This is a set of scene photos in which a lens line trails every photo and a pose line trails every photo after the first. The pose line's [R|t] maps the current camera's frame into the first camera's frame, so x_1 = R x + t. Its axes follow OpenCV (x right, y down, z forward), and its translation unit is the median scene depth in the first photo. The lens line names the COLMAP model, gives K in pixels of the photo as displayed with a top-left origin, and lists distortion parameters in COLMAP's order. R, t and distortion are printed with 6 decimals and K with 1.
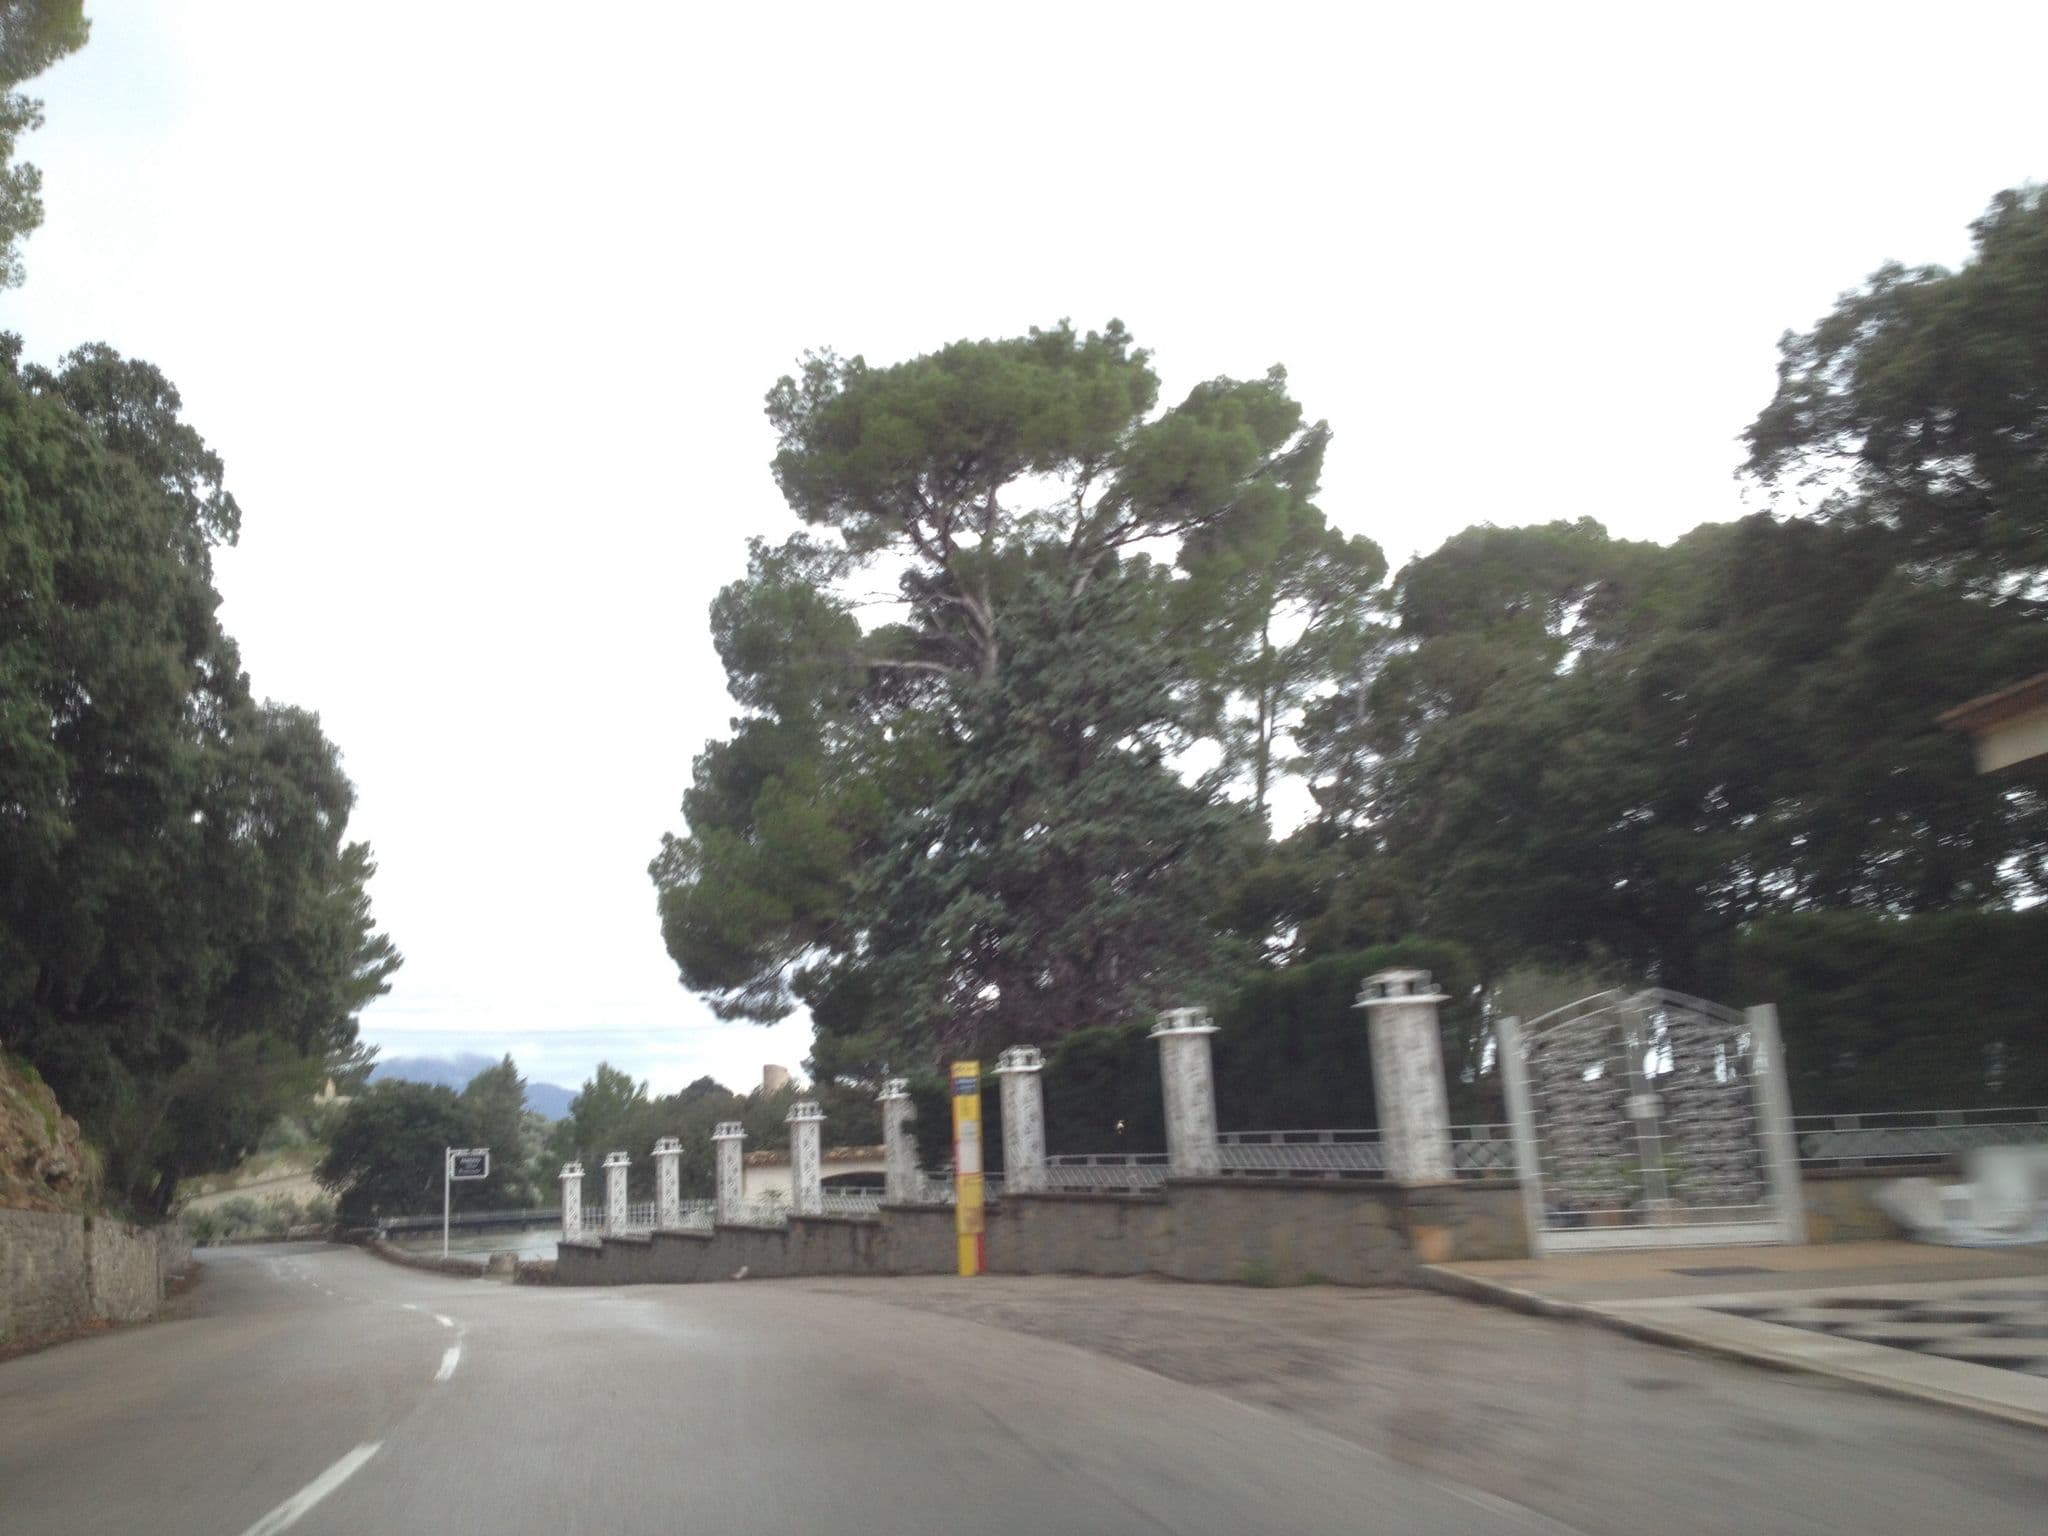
lens RADIAL K [[1621.6, 0, 1024.0], [0, 1621.6, 768.0], [0, 0, 1]] dist [0.121928, -0.263904]
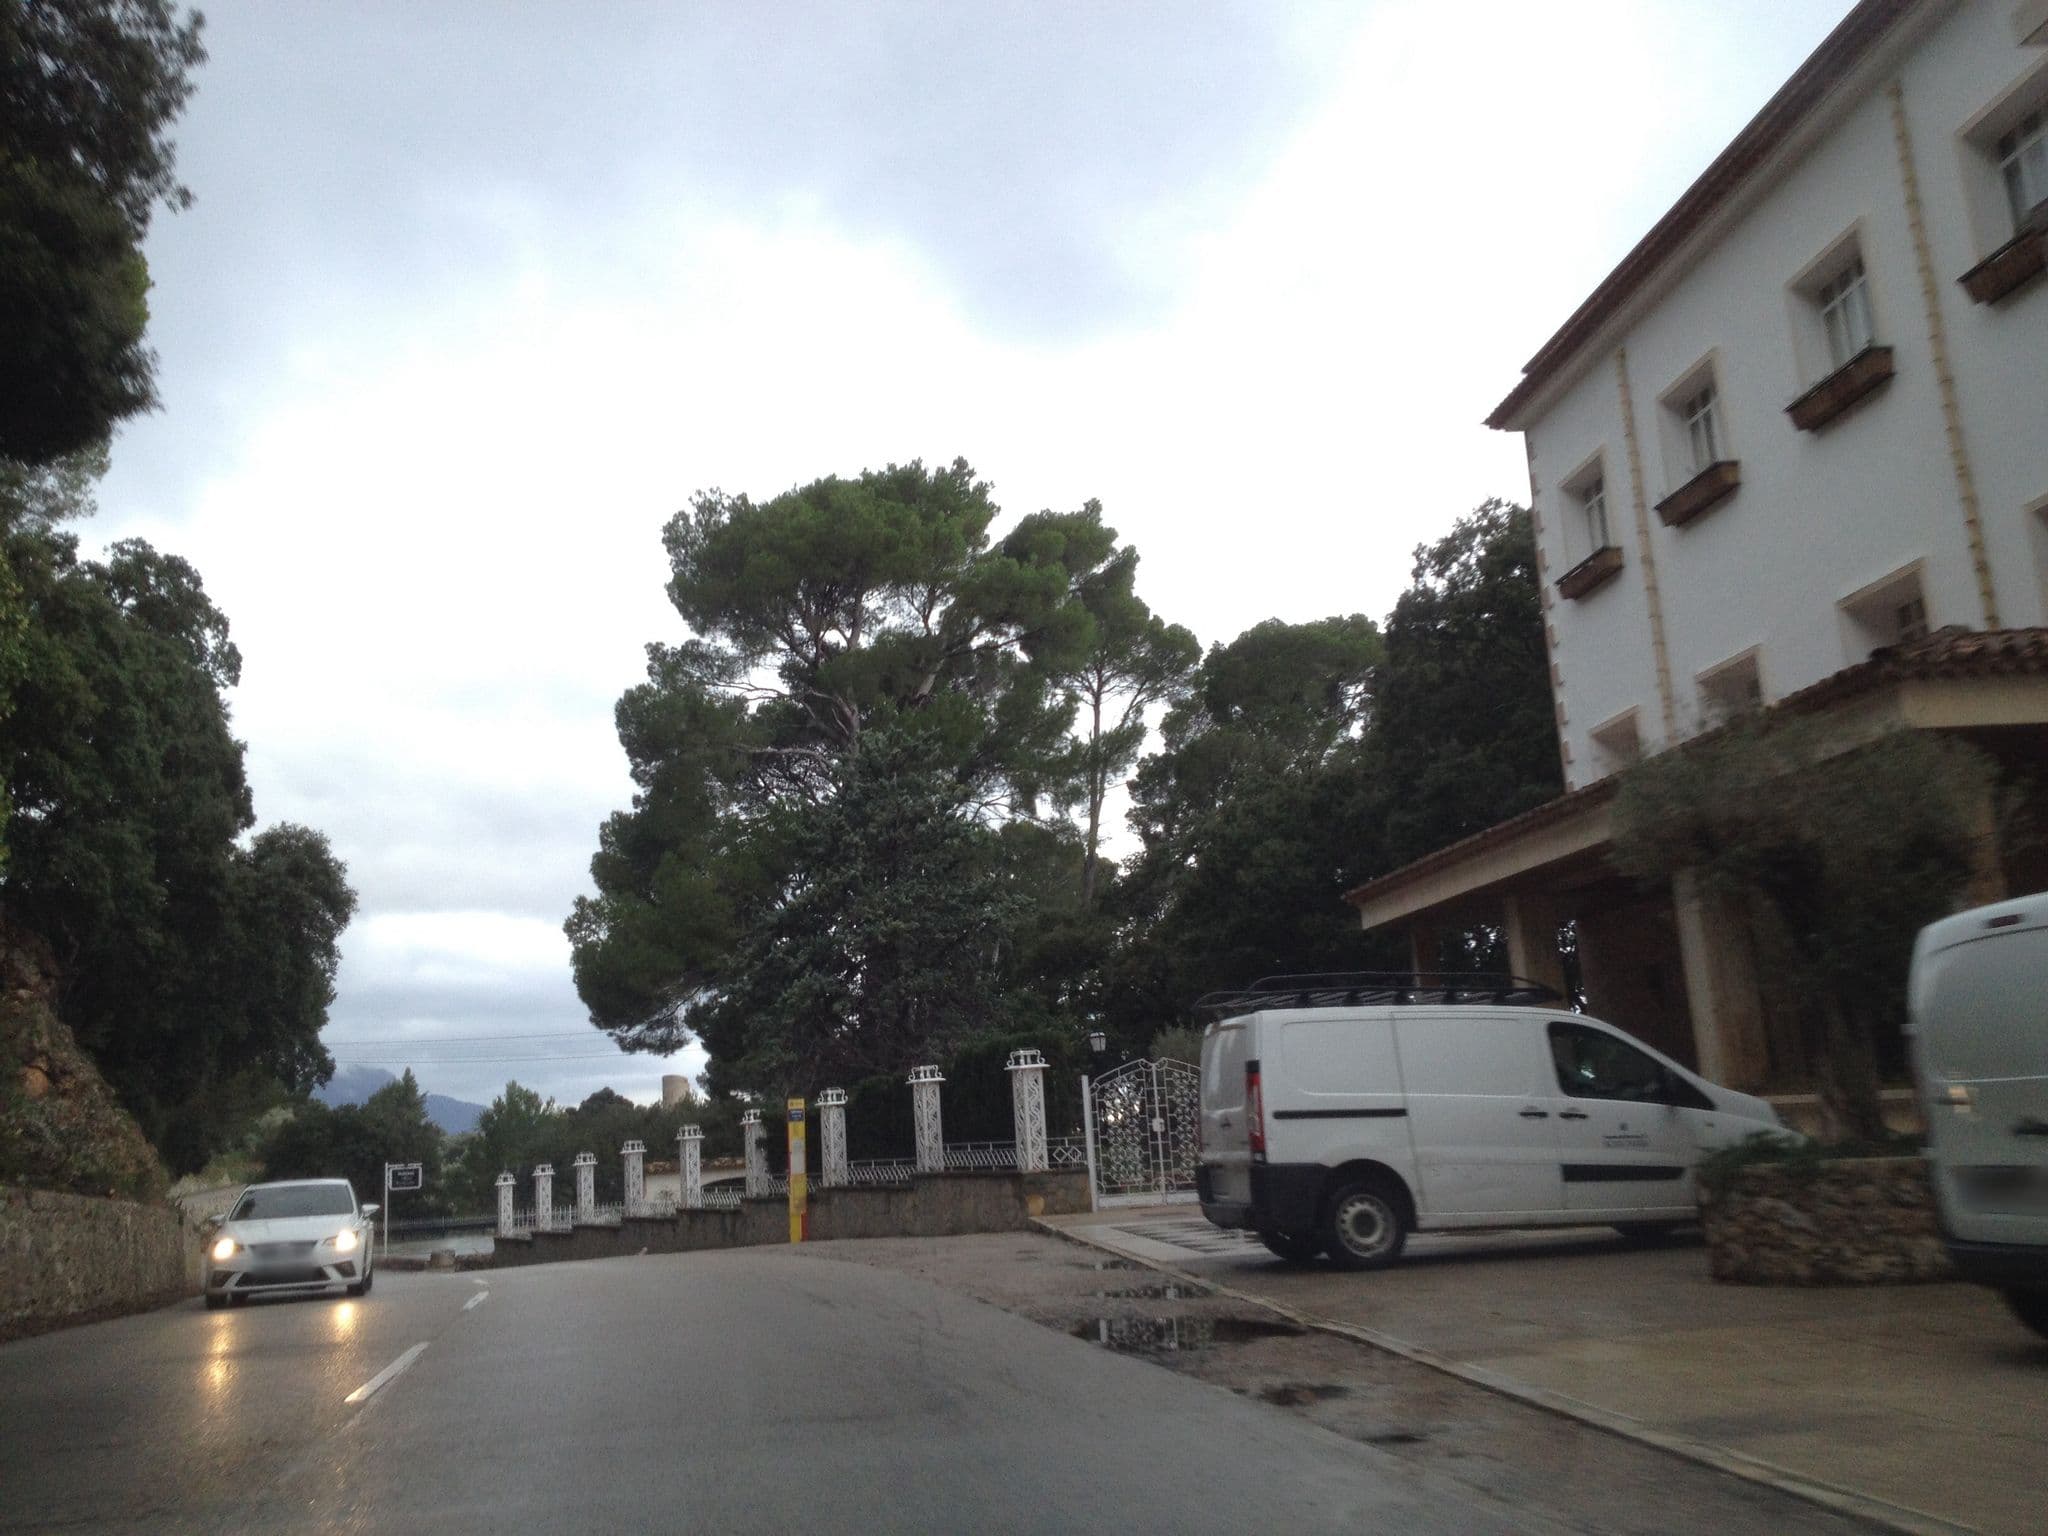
lens RADIAL K [[1688.9, 0, 1030.5], [0, 1688.9, 731.4], [0, 0, 1]] dist [0.160706, -0.453091]
pose [[0.998590, -0.002709, 0.053024, 0.046348], [0.003456, 0.999896, -0.014010, -0.063935], [-0.052980, 0.014174, 0.998495, -0.274524]]
